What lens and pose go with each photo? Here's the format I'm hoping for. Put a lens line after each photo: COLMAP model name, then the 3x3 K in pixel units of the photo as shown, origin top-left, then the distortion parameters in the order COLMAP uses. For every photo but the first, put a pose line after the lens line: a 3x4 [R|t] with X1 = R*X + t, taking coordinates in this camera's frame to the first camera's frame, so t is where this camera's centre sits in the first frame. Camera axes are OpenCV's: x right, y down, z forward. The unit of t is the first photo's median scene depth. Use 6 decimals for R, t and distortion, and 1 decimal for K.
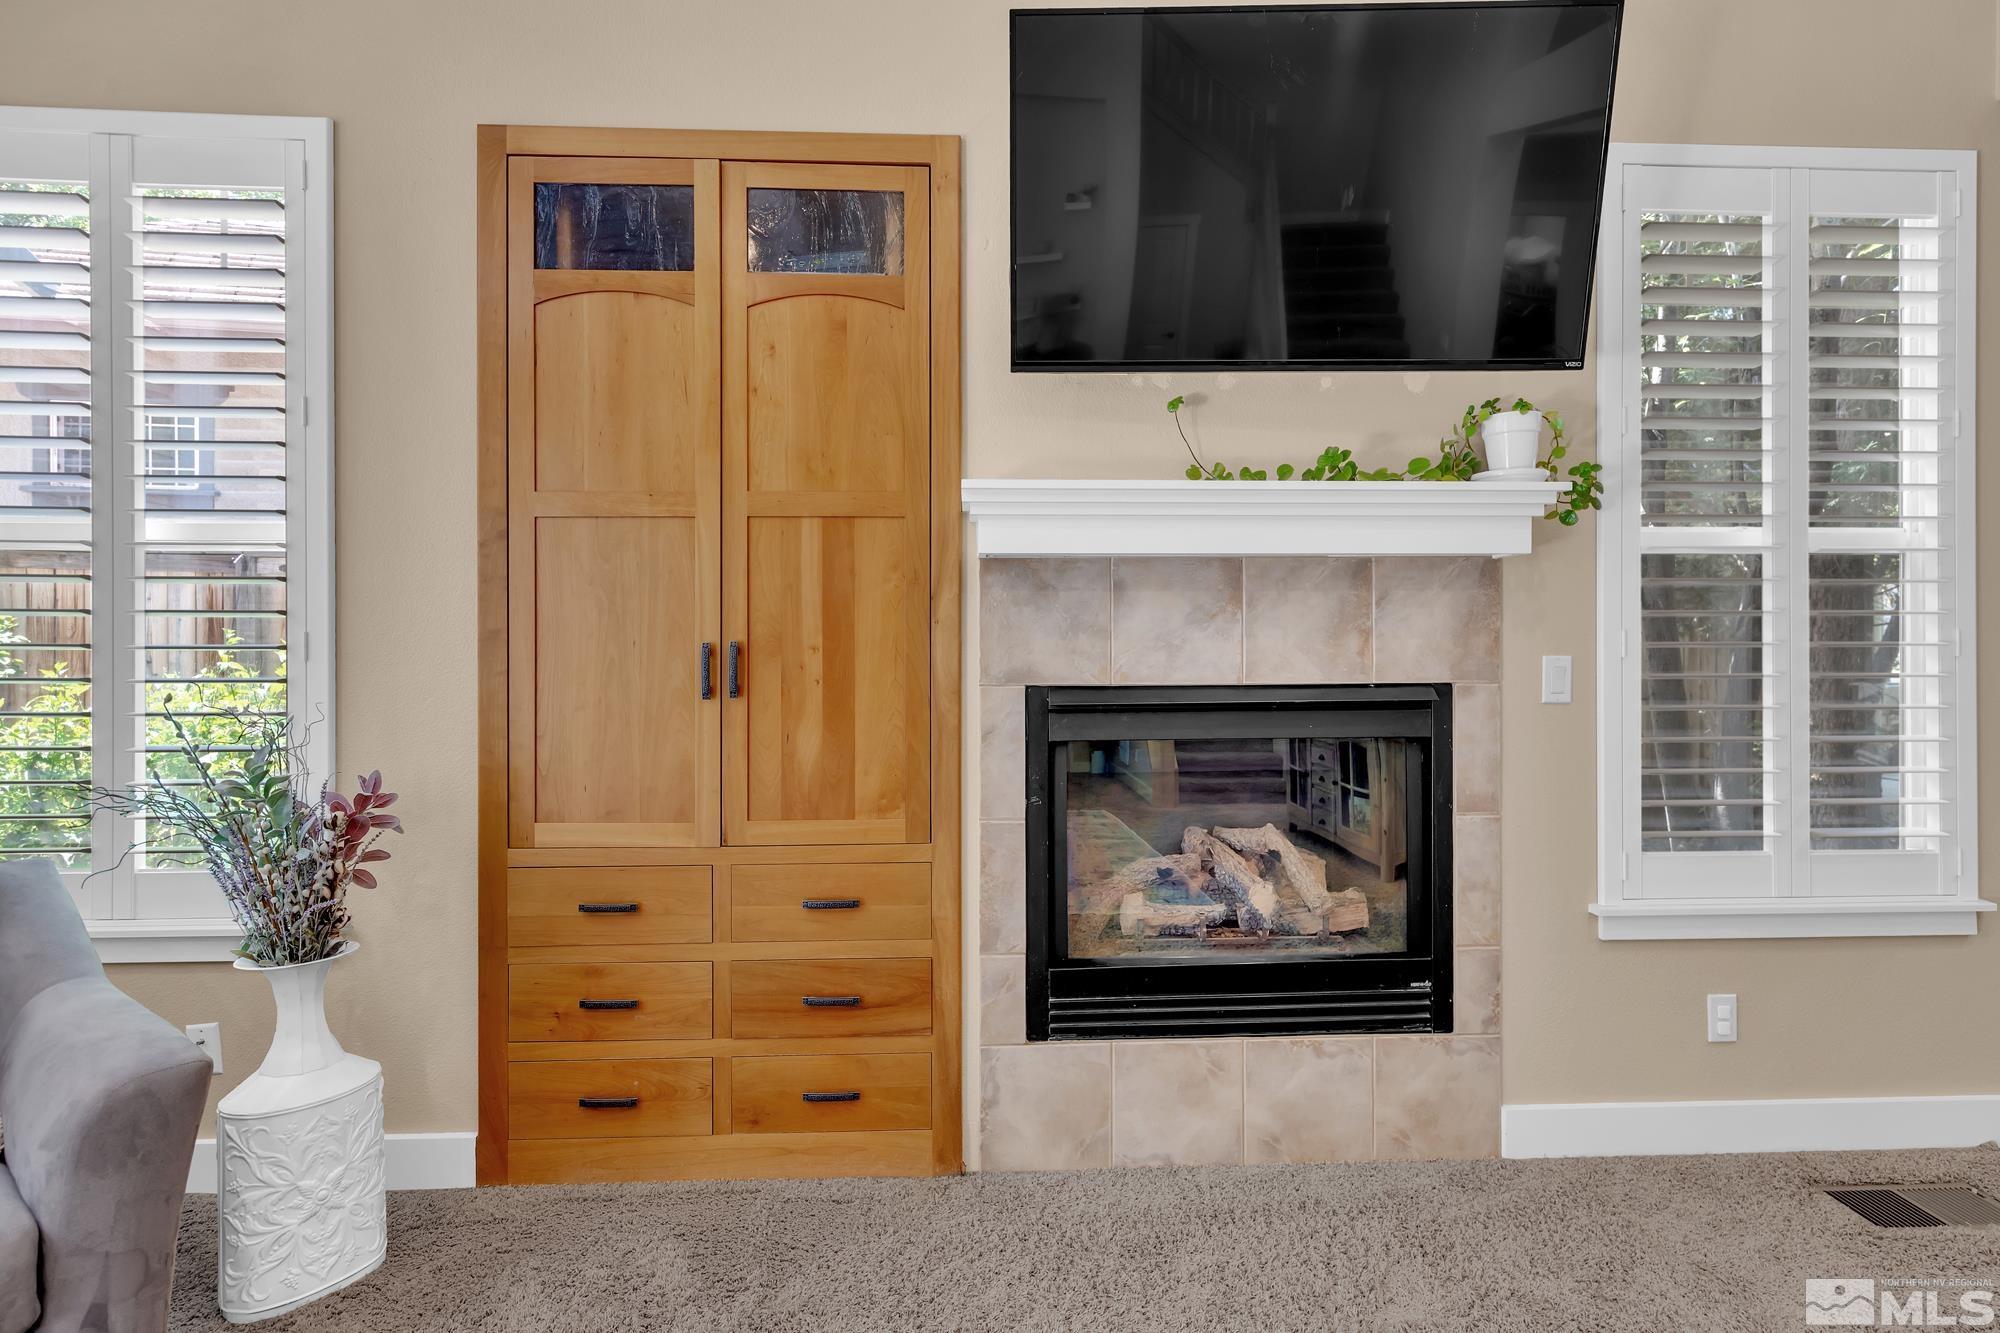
lens RADIAL K [[973.0, 0, 1000.0], [0, 973.0, 666.5], [0, 0, 1]] dist [0.003859, 0.000941]
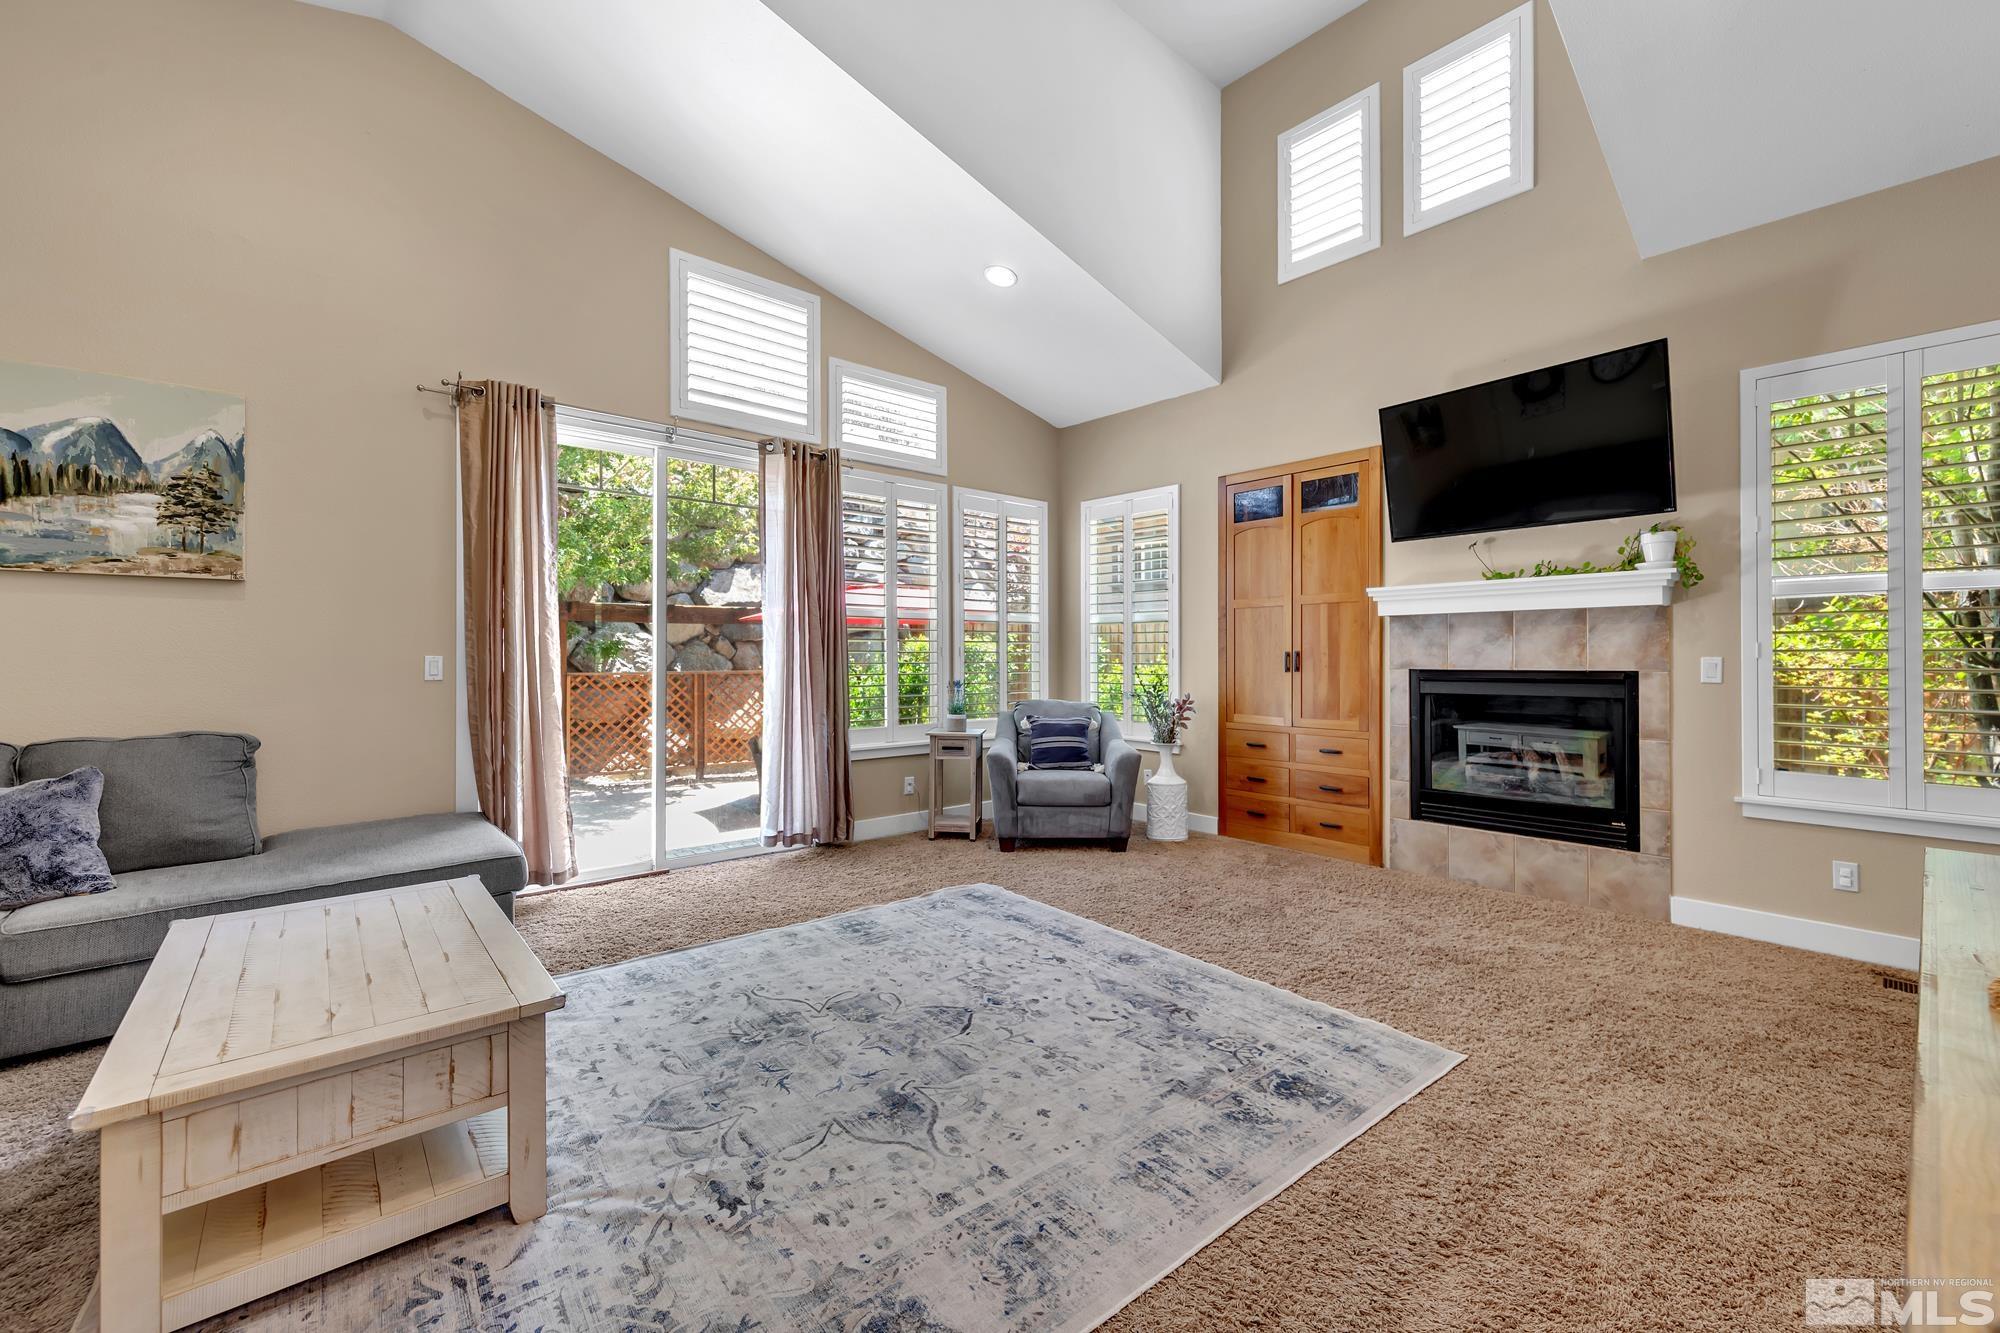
lens RADIAL K [[799.4, 0, 1011.0], [0, 799.4, 650.9], [0, 0, 1]] dist [0.002591, 0.000078]
pose [[0.623186, -0.003323, -0.782067, 0.956034], [0.000280, 0.999992, -0.004027, -0.017363], [0.782074, 0.002291, 0.623182, -0.988867]]
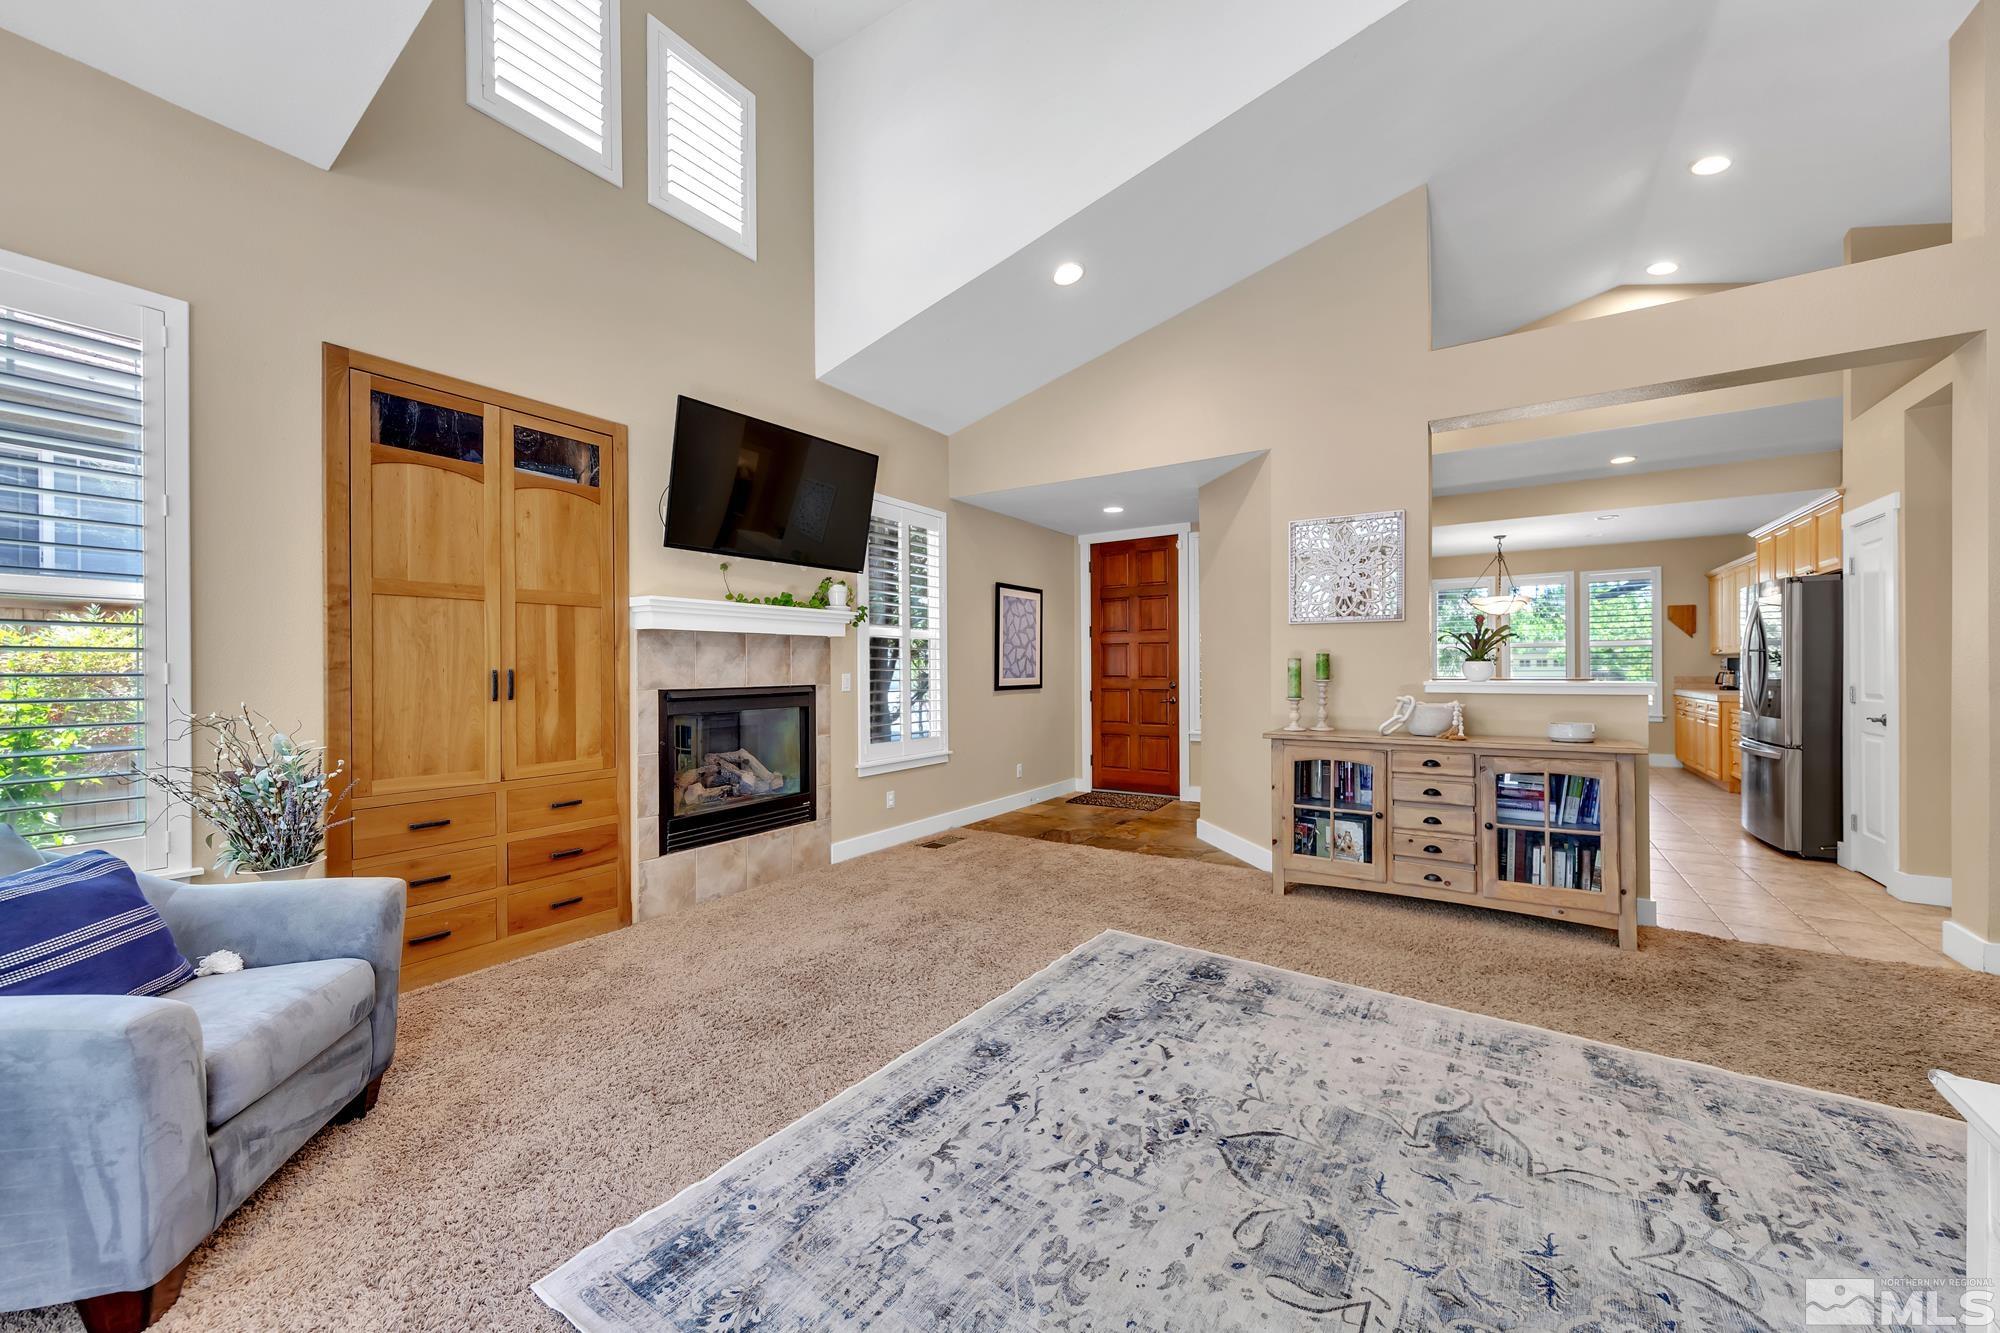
lens RADIAL K [[742.4, 0, 1015.5], [0, 742.4, 668.5], [0, 0, 1]] dist [0.003060, -0.000114]
pose [[0.584236, -0.000750, 0.811584, -0.844419], [0.005662, 0.999979, -0.003152, -0.017289], [-0.811564, 0.006437, 0.584228, -0.595024]]
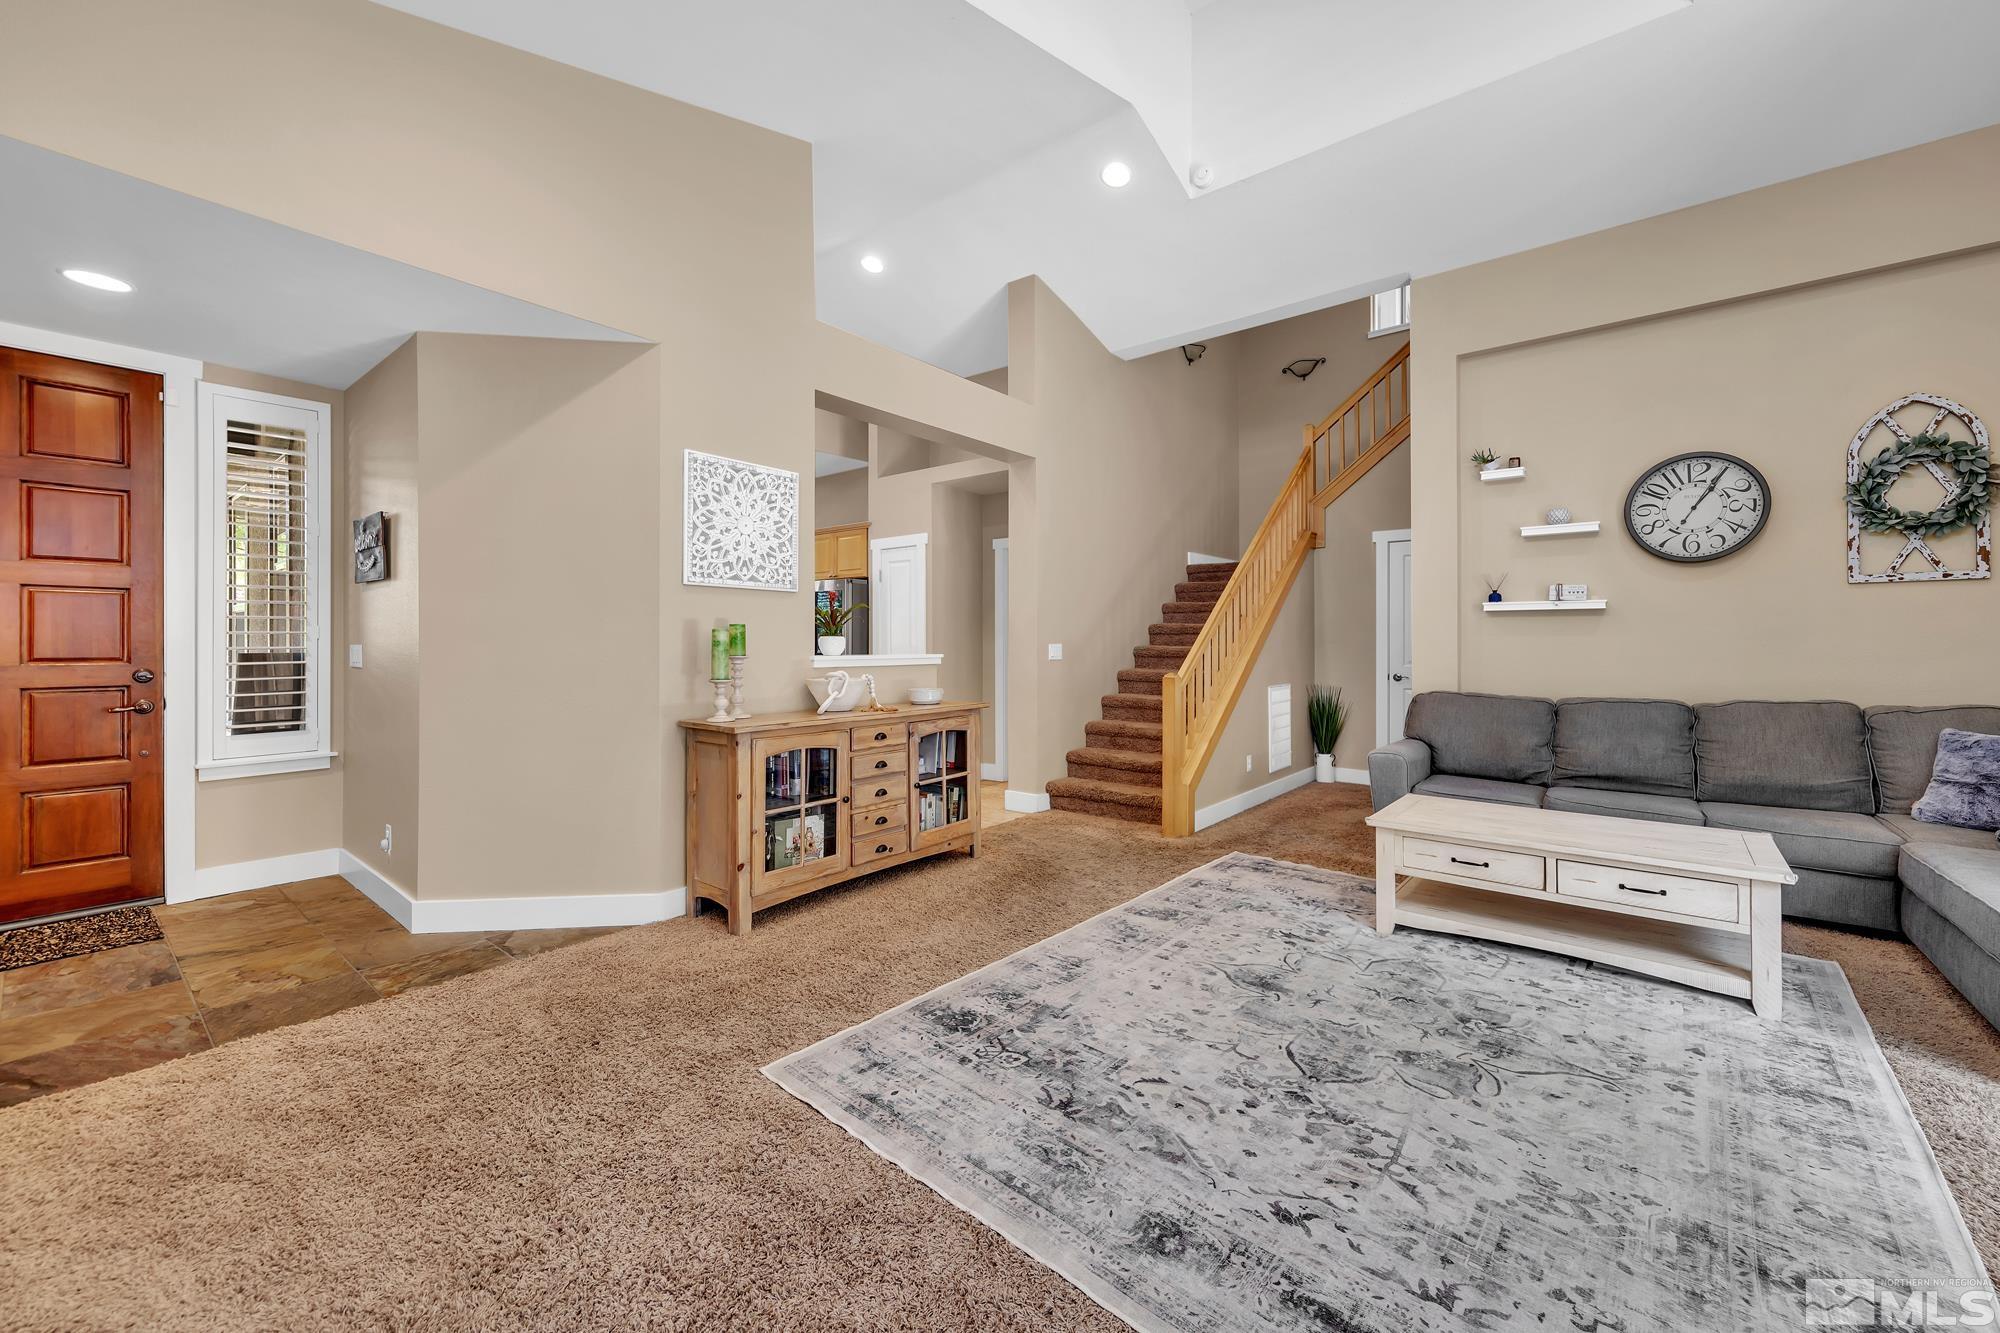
lens RADIAL K [[773.9, 0, 1022.9], [0, 773.9, 643.9], [0, 0, 1]] dist [0.002384, 0.000016]
pose [[-0.755559, 0.002409, 0.655076, -0.377010], [0.003439, 0.999994, 0.000289, -0.014169], [-0.655072, 0.002471, -0.755563, 0.656153]]
